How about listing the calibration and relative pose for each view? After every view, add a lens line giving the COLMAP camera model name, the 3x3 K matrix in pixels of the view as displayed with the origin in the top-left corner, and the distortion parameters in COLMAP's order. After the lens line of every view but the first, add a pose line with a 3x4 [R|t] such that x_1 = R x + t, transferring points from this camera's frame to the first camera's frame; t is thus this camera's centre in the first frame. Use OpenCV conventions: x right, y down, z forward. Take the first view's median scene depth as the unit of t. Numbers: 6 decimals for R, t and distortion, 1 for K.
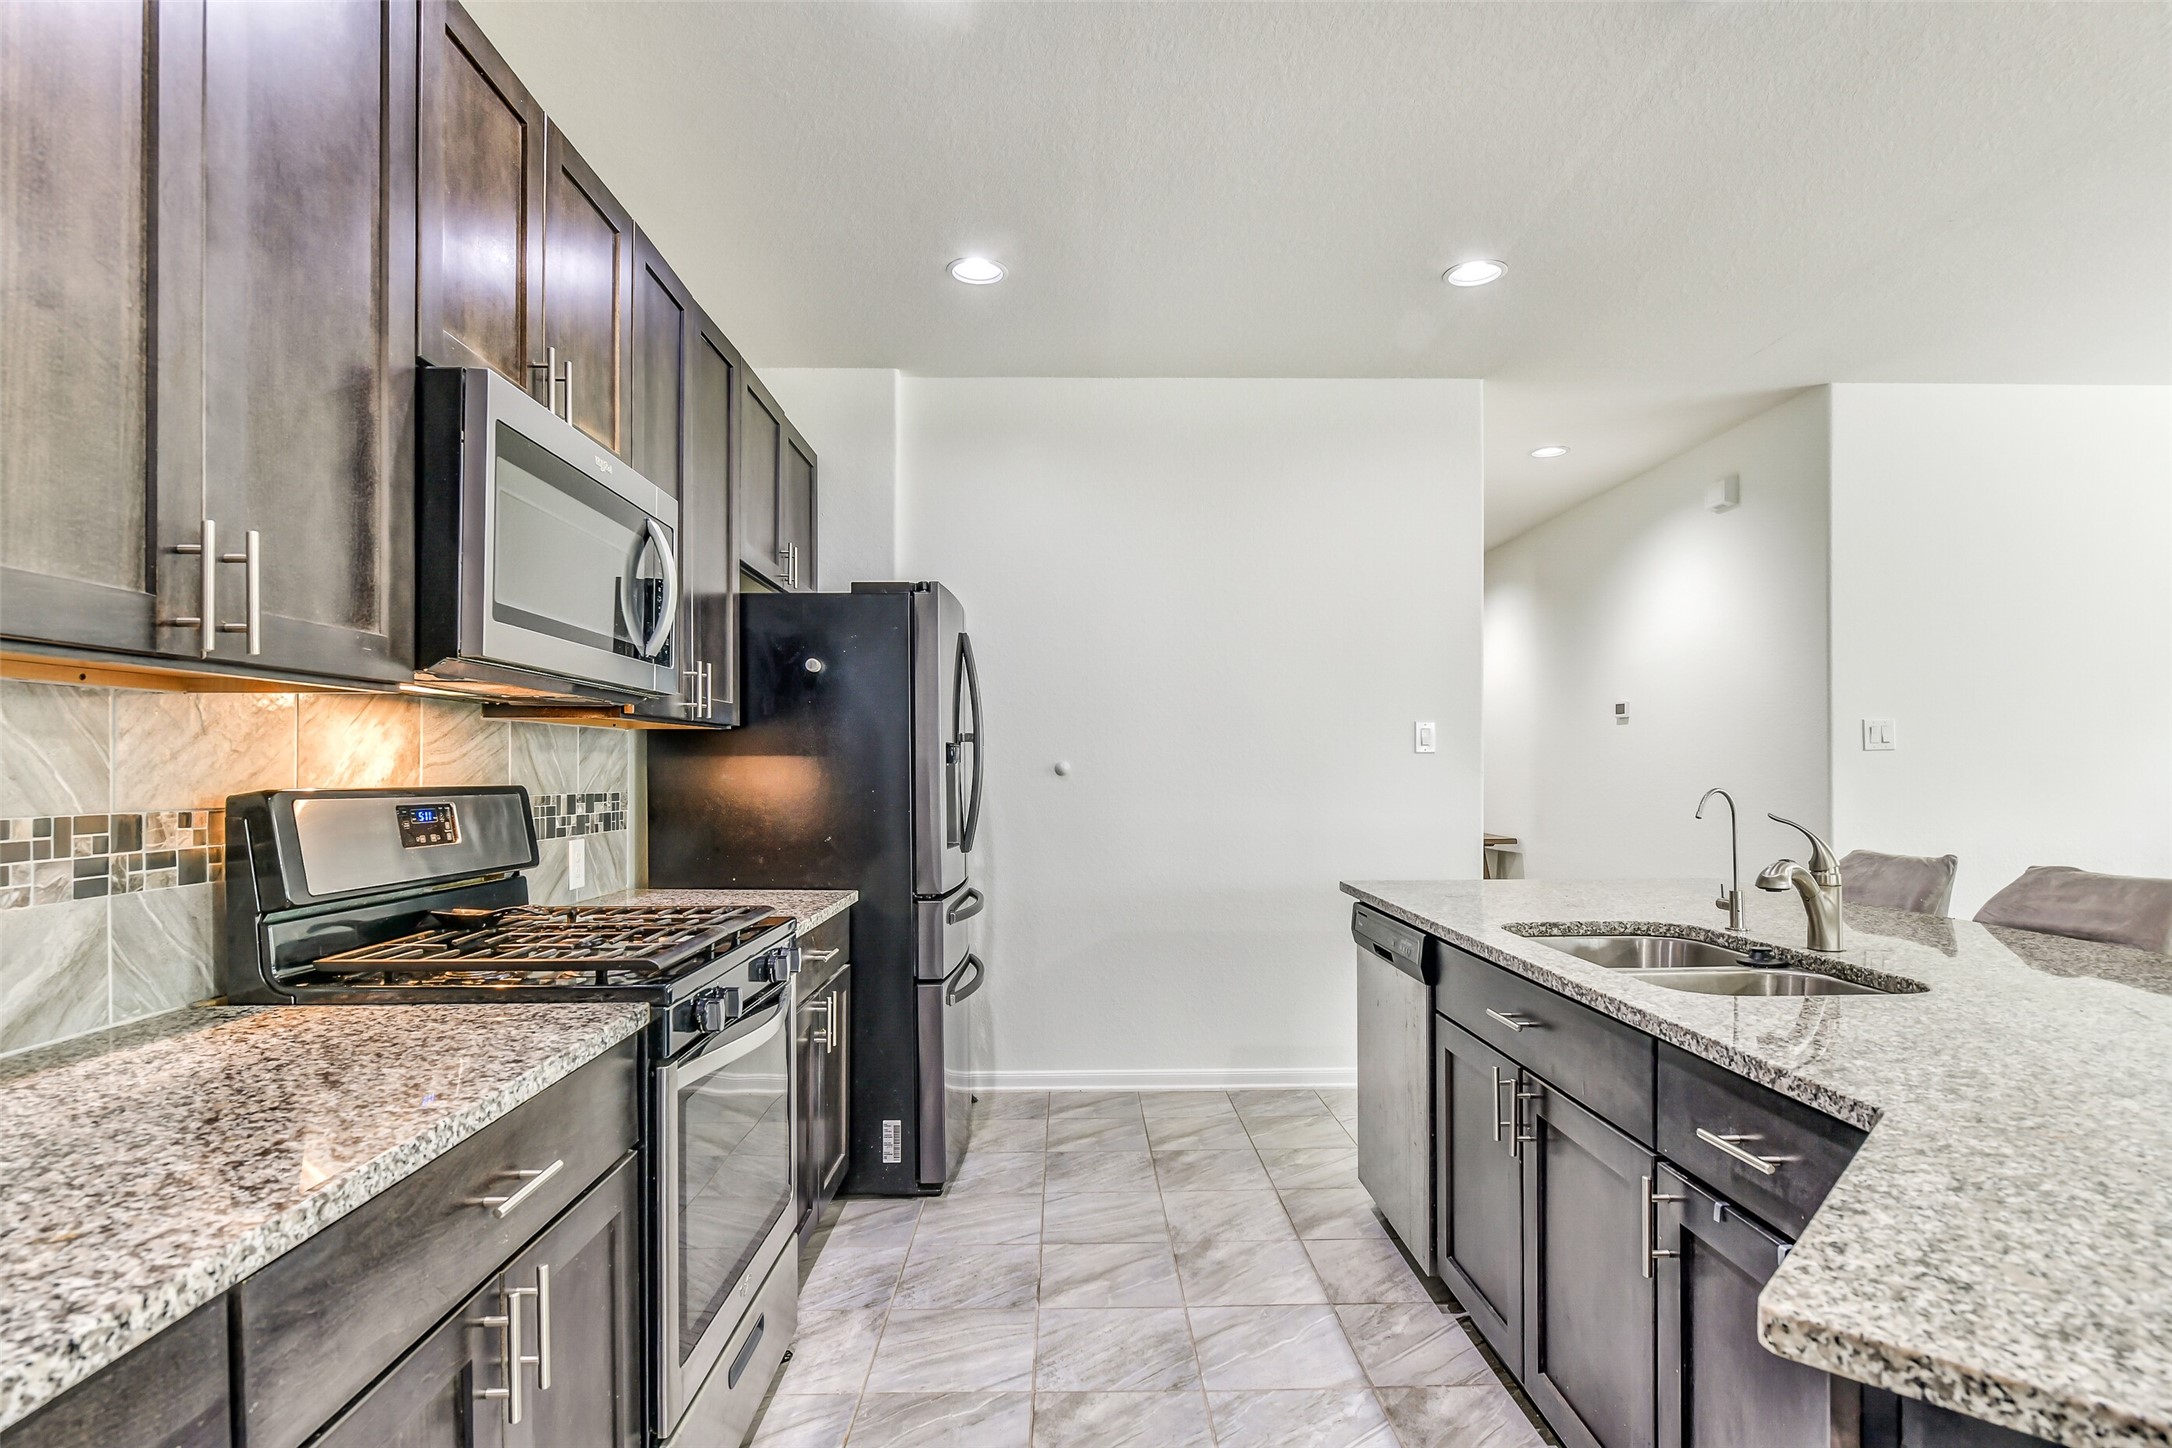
lens RADIAL K [[1090.0, 0, 1084.0], [0, 1090.0, 757.1], [0, 0, 1]] dist [0.001271, -0.000017]
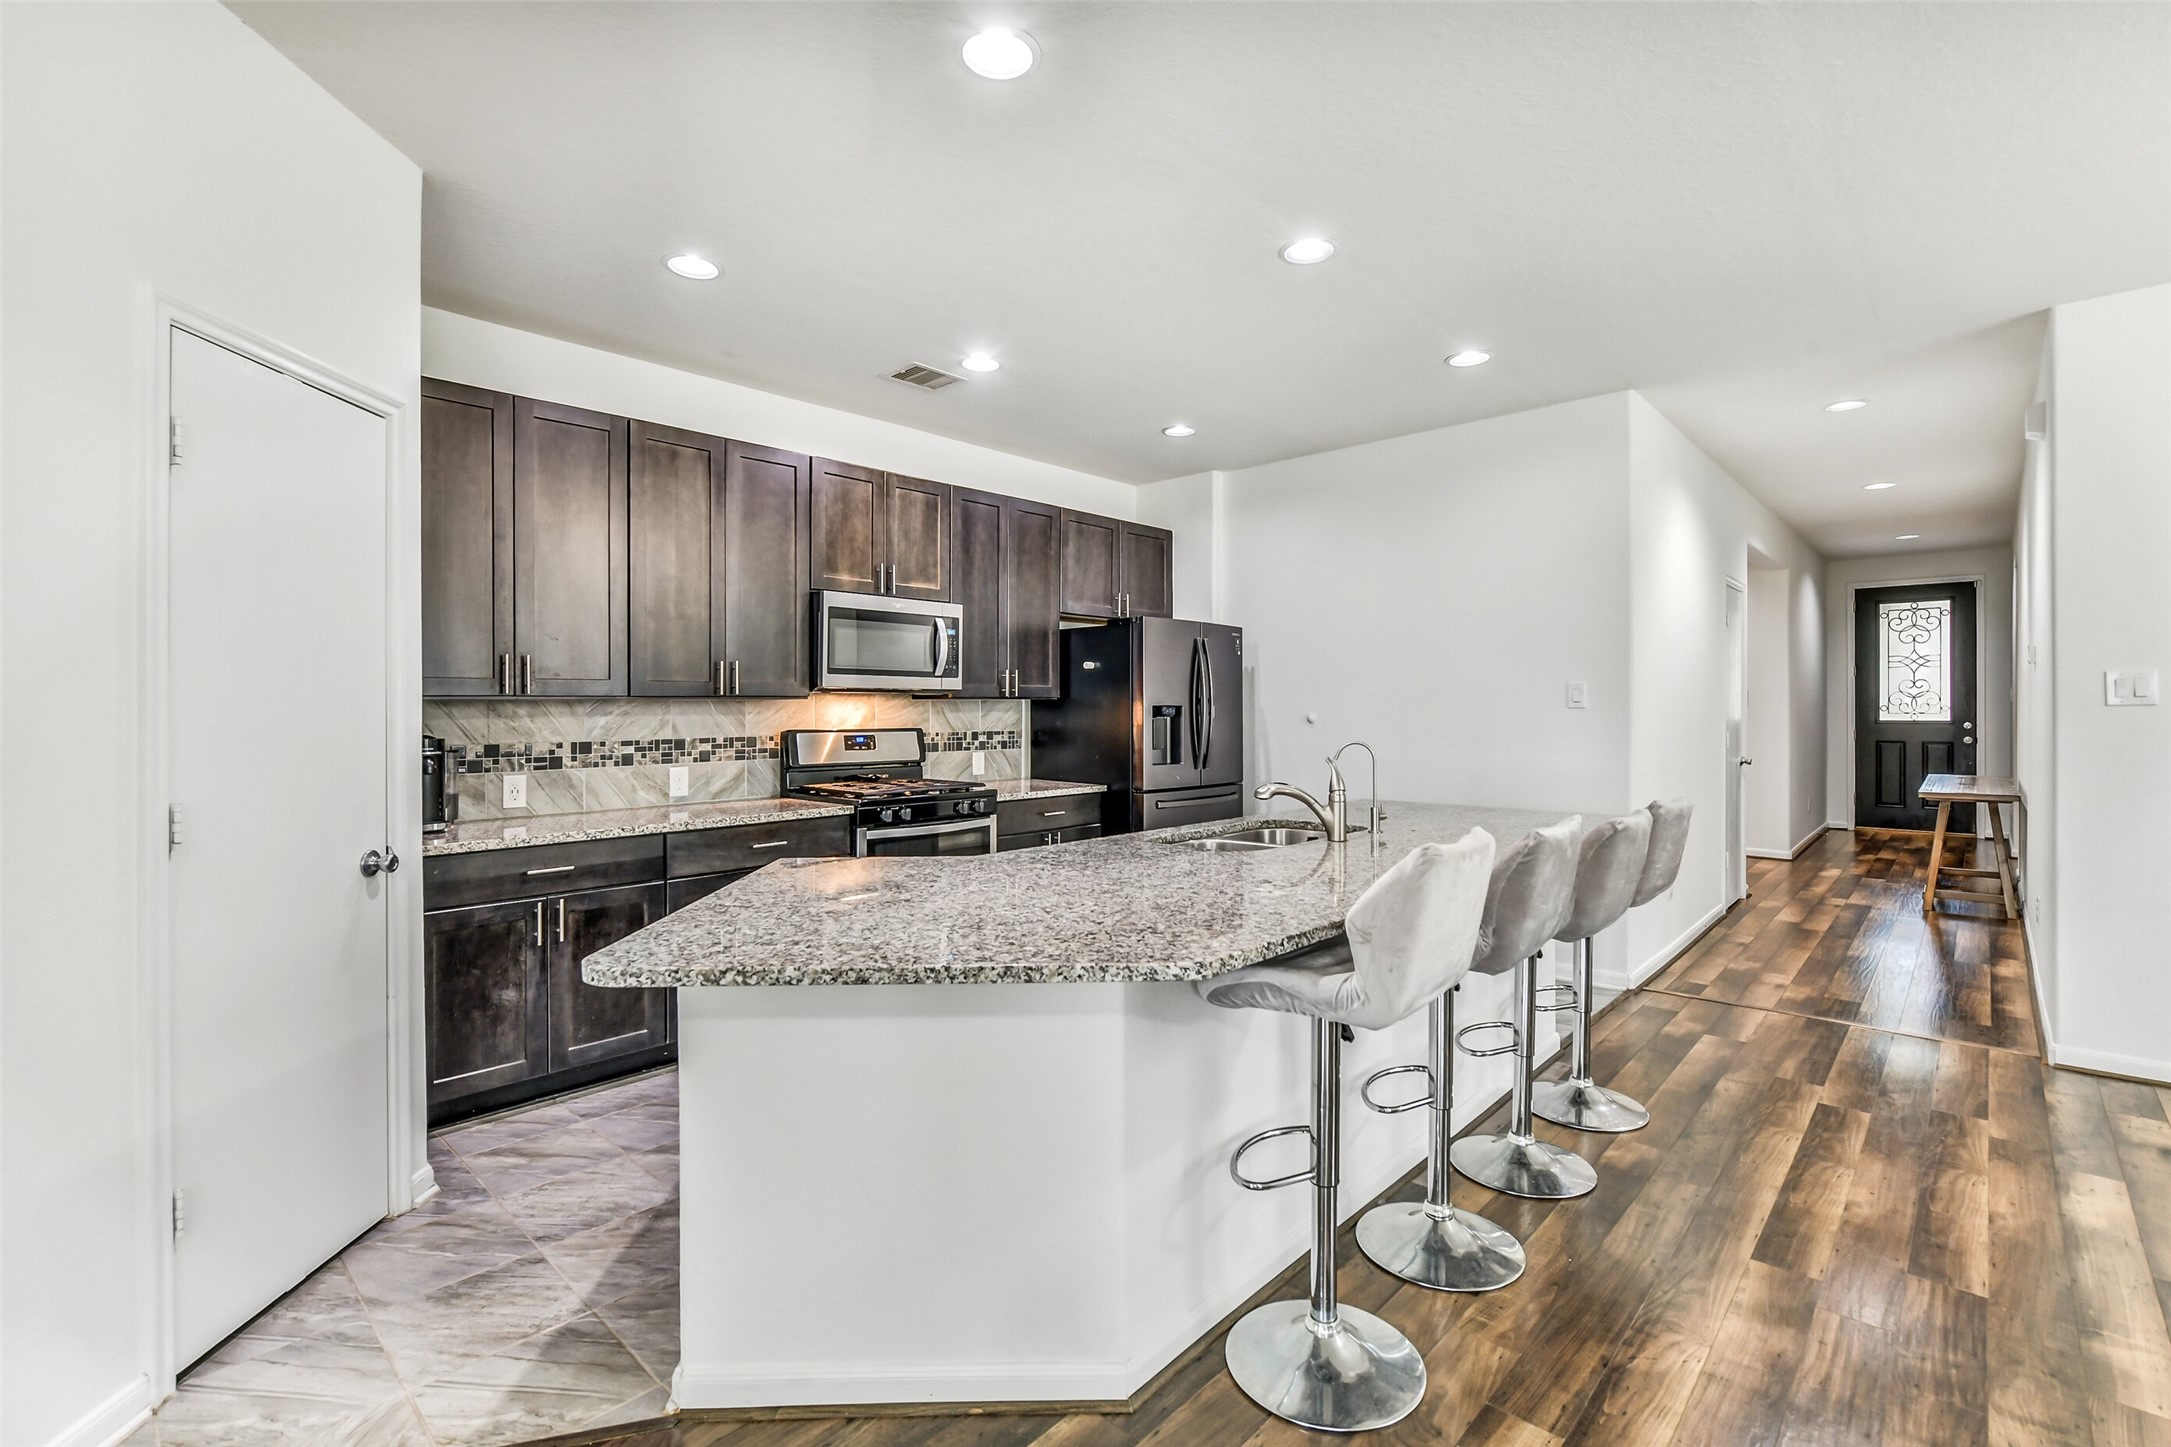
lens RADIAL K [[953.8, 0, 1094.2], [0, 953.8, 704.3], [0, 0, 1]] dist [0.000673, 0.000282]
pose [[0.714425, -0.001427, -0.699711, 1.476427], [0.008822, 0.999937, 0.006969, -0.045092], [0.699656, -0.011151, 0.714392, -0.282937]]
